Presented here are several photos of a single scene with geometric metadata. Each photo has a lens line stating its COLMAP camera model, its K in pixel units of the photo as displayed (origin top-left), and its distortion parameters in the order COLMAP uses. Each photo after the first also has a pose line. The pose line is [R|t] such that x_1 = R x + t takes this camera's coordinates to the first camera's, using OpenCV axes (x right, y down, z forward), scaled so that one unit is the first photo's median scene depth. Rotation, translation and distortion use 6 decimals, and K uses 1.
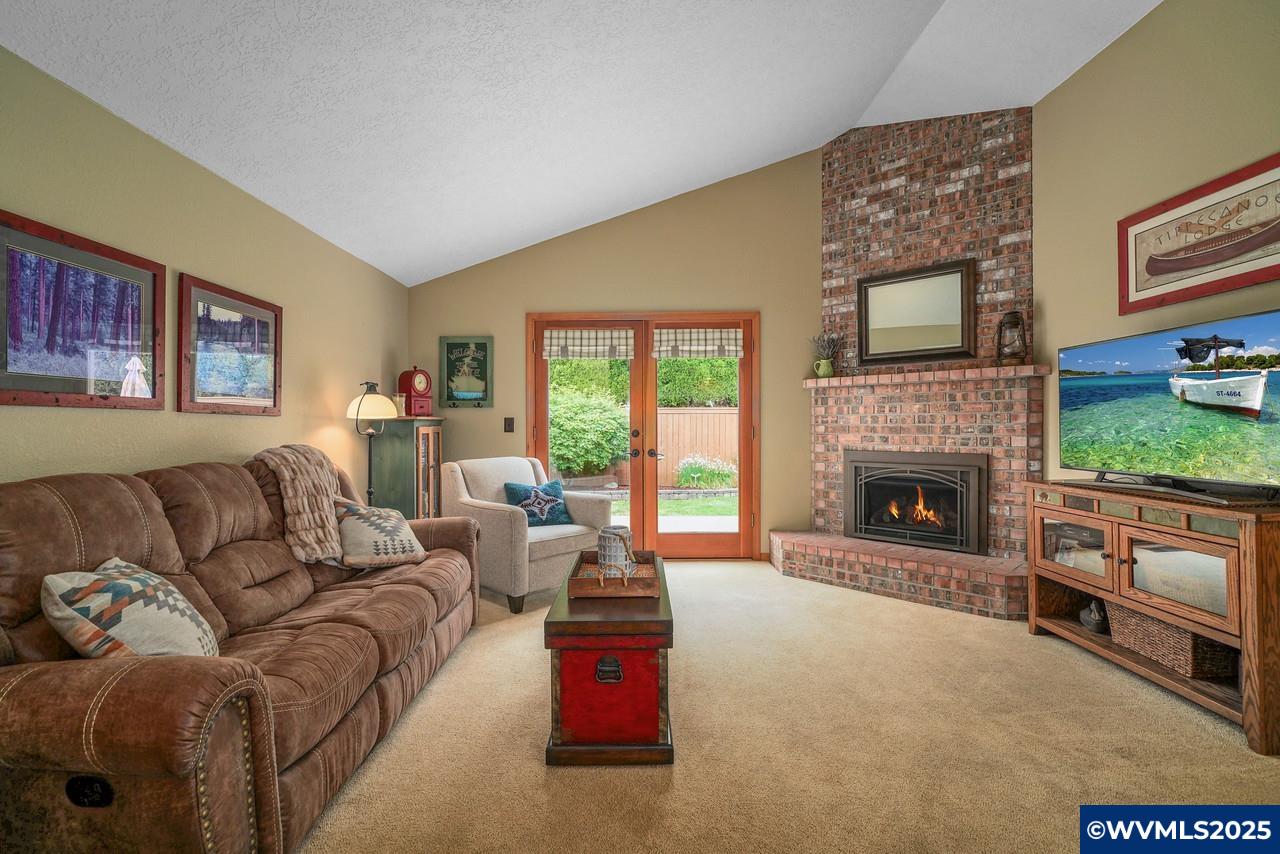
lens RADIAL K [[568.3, 0, 639.1], [0, 568.3, 416.2], [0, 0, 1]] dist [-0.001633, 0.000613]
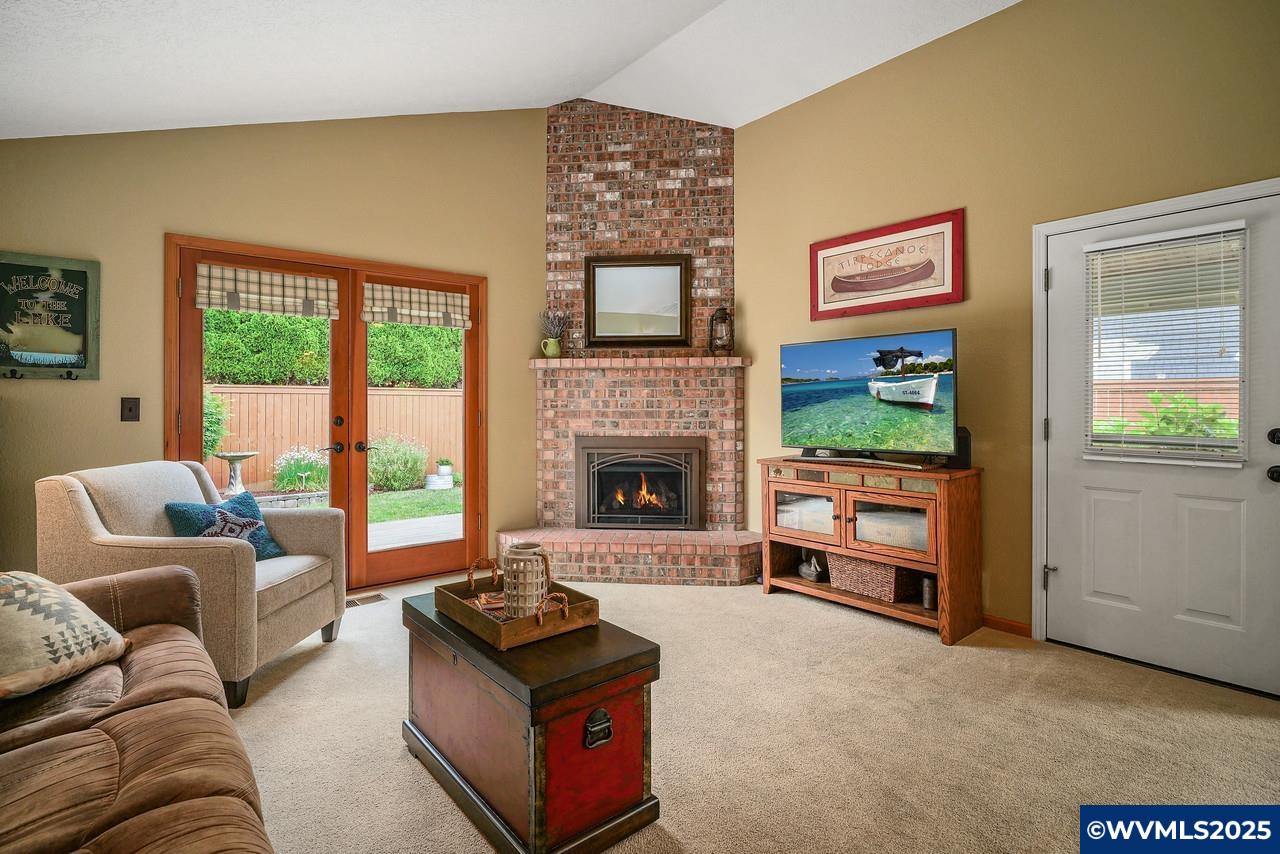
lens RADIAL K [[637.2, 0, 638.9], [0, 637.2, 392.7], [0, 0, 1]] dist [-0.006523, -0.000179]
pose [[0.779906, 0.017002, 0.625665, -0.230350], [-0.011453, 0.999851, -0.012894, -0.000032], [-0.625791, 0.002890, 0.779985, 0.119690]]
